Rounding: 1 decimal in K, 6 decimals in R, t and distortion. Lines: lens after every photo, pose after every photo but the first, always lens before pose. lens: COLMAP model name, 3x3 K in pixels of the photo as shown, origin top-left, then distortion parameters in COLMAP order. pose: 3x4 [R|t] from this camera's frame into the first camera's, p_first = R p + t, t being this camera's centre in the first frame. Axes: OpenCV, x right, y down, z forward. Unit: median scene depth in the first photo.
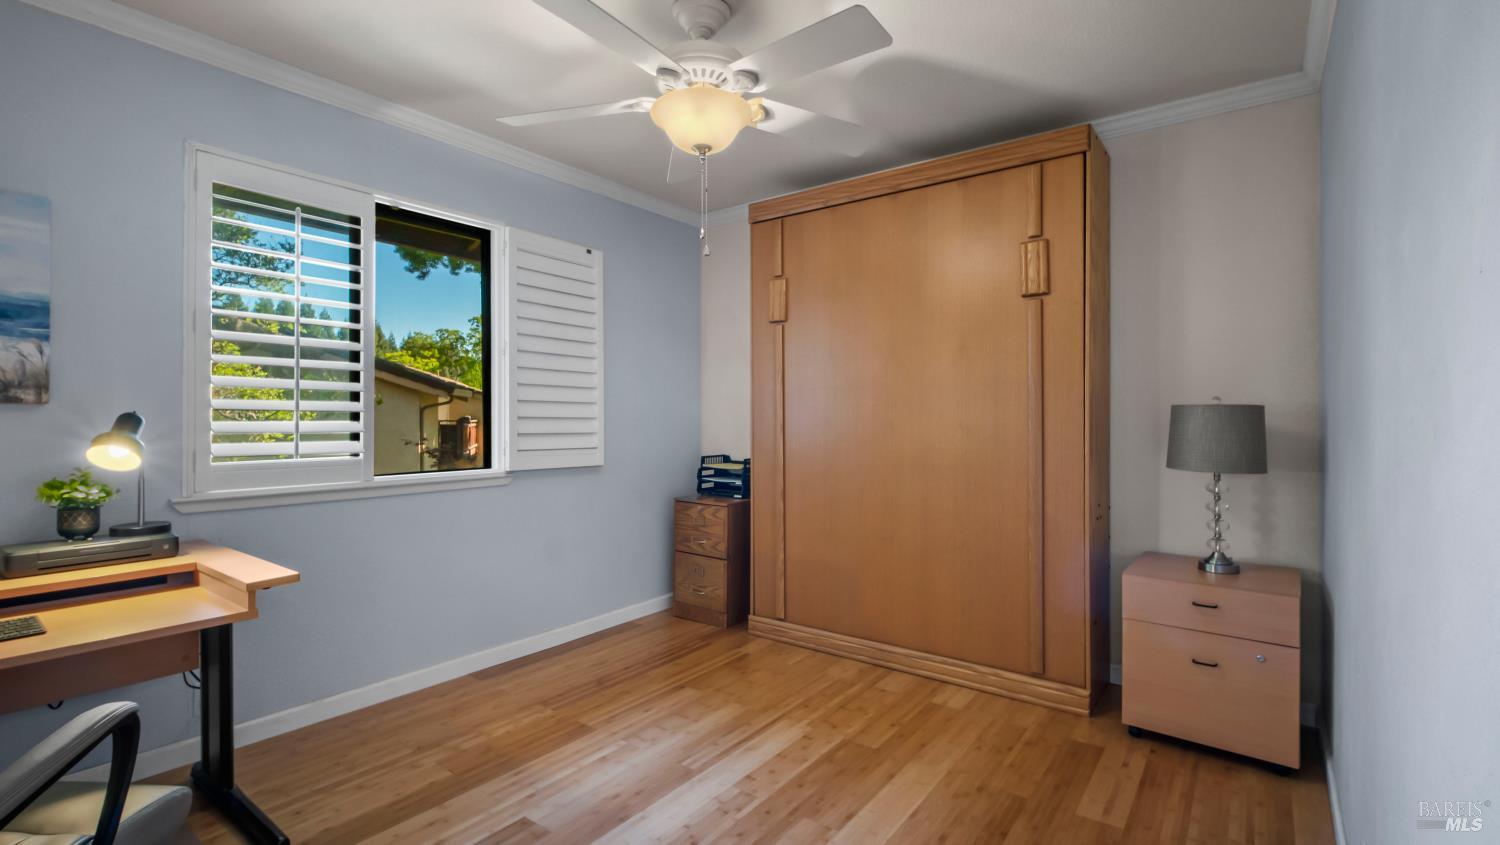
lens RADIAL K [[674.5, 0, 748.0], [0, 674.5, 424.2], [0, 0, 1]] dist [0.001608, -0.000402]
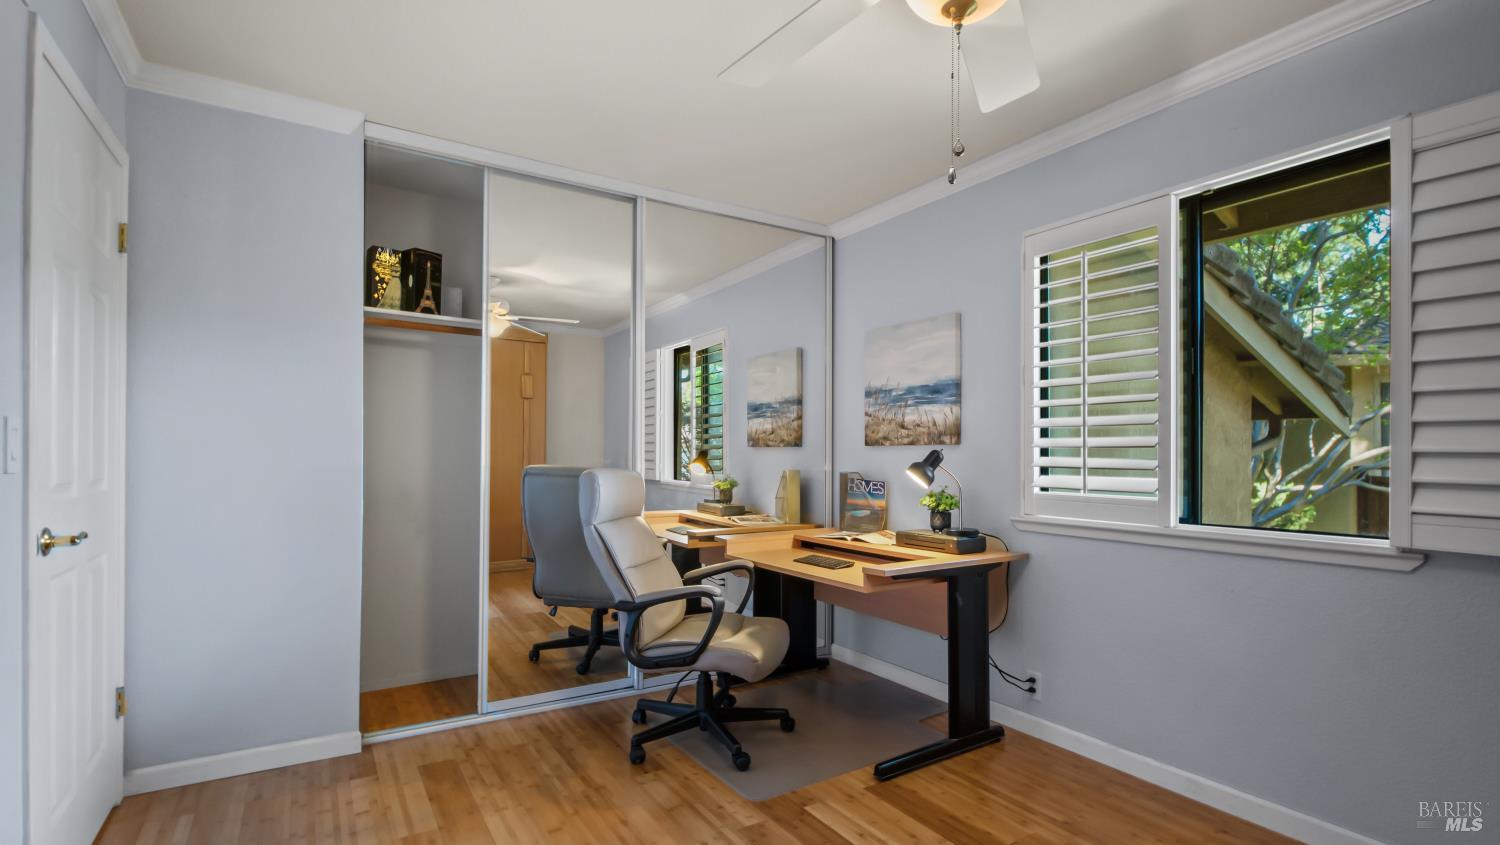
lens RADIAL K [[697.5, 0, 756.0], [0, 697.5, 463.4], [0, 0, 1]] dist [0.001246, -0.000088]
pose [[-0.352617, -0.000452, -0.935768, 0.514895], [-0.016944, 0.999839, 0.005902, 0.008996], [0.935614, 0.017937, -0.352568, 0.932693]]
